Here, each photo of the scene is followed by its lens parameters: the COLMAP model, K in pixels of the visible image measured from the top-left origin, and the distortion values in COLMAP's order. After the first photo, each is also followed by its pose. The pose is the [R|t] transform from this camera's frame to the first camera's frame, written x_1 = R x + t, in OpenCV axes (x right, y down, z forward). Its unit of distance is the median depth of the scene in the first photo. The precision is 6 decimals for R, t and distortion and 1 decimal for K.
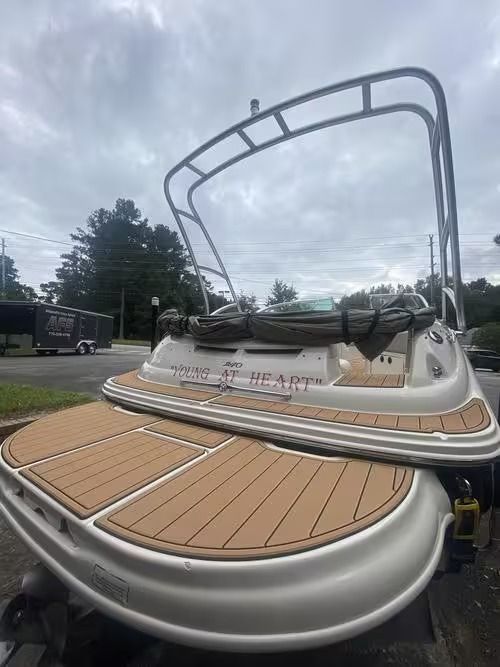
lens RADIAL K [[269.4, 0, 246.8], [0, 269.4, 331.1], [0, 0, 1]] dist [-0.000182, -0.000355]
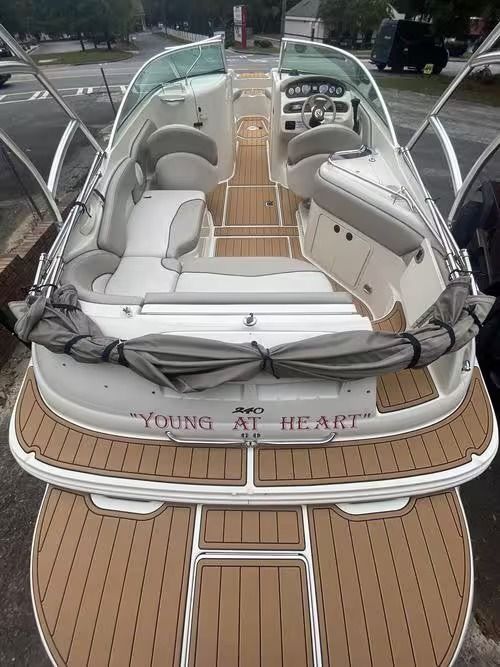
lens RADIAL K [[269.4, 0, 246.8], [0, 269.4, 331.1], [0, 0, 1]] dist [-0.000182, -0.000355]
pose [[0.854679, -0.425649, 0.297231, -0.204626], [0.029685, 0.611658, 0.790565, -0.657028], [-0.518307, -0.666857, 0.535407, 0.865548]]
